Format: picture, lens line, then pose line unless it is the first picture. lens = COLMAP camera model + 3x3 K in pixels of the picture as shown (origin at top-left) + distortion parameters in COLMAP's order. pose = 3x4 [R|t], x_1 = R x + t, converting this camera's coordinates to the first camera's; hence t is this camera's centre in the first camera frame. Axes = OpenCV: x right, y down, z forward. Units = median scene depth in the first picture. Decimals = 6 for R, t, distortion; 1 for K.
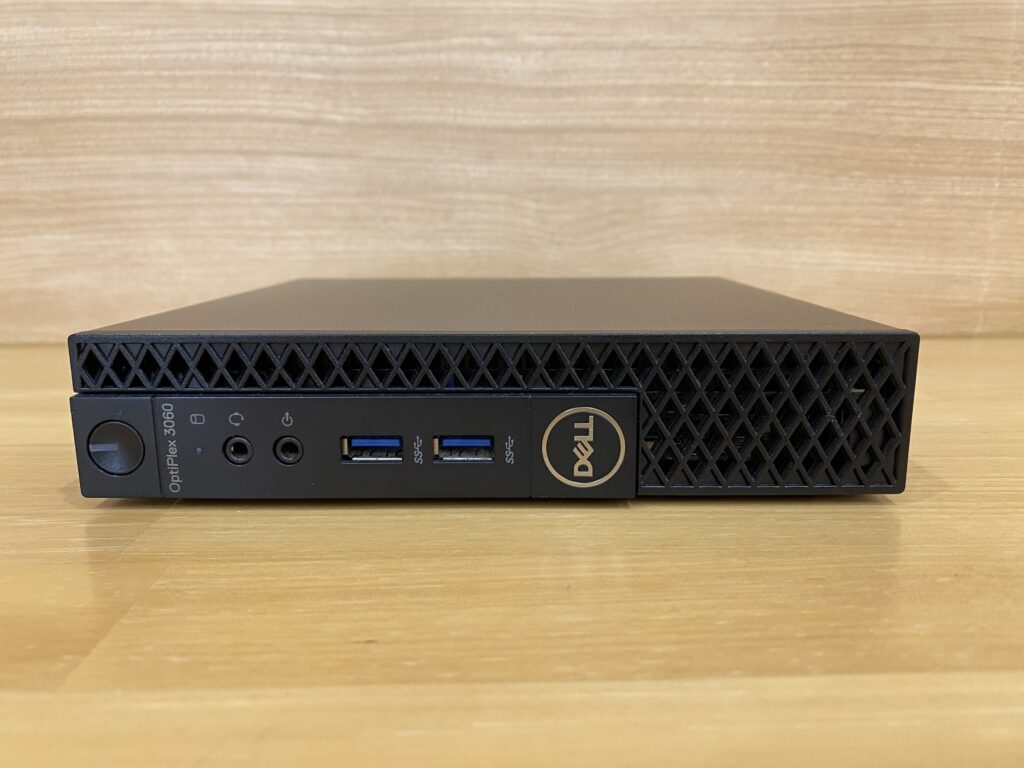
lens RADIAL K [[821.5, 0, 513.1], [0, 821.5, 388.3], [0, 0, 1]] dist [-0.010920, 0.012874]
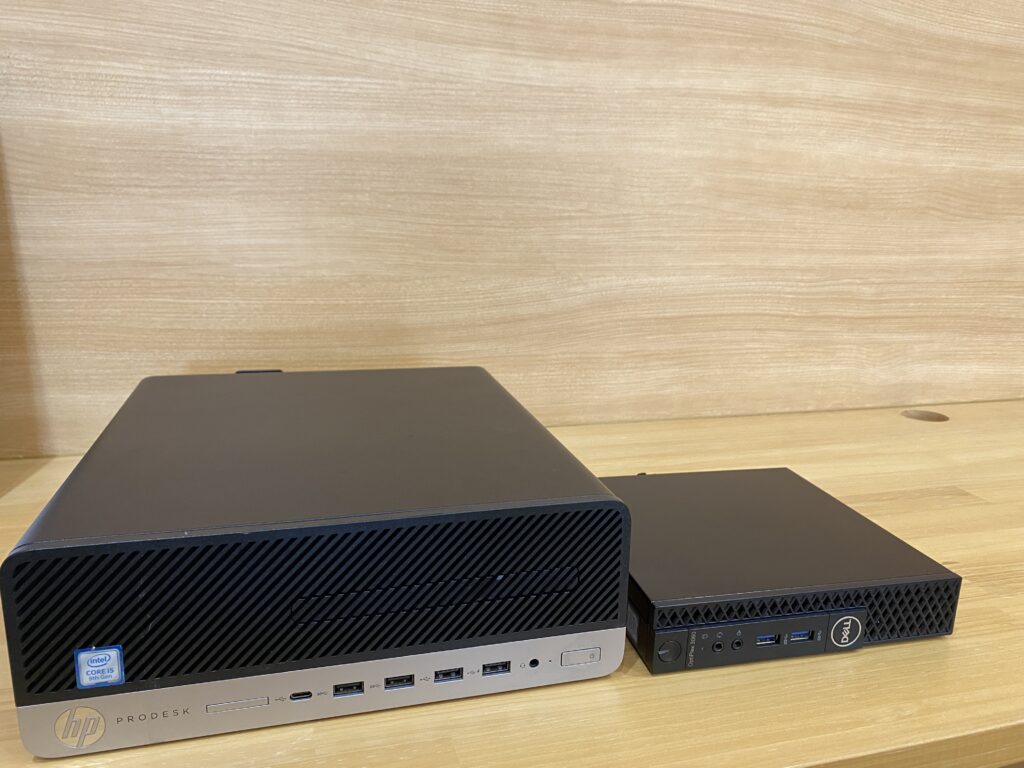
lens RADIAL K [[787.3, 0, 512.3], [0, 787.3, 381.6], [0, 0, 1]] dist [0.011657, -0.012505]
pose [[0.970913, -0.028397, 0.237743, -1.453626], [0.022551, 0.999374, 0.027277, -0.220843], [-0.238368, -0.021122, 0.970945, -0.878270]]
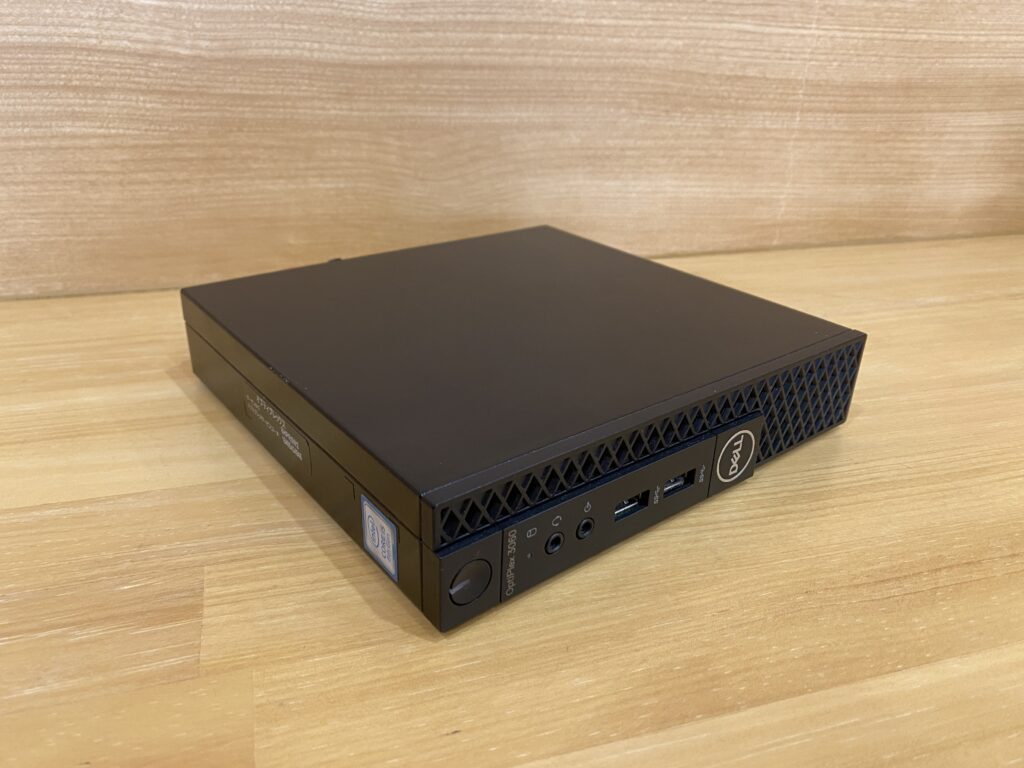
lens RADIAL K [[787.3, 0, 518.6], [0, 787.3, 386.3], [0, 0, 1]] dist [0.011657, -0.012505]
pose [[0.964310, -0.085868, 0.250466, -0.100973], [0.020353, 0.967193, 0.253228, -0.179560], [-0.263993, -0.239092, 0.934421, -0.020967]]
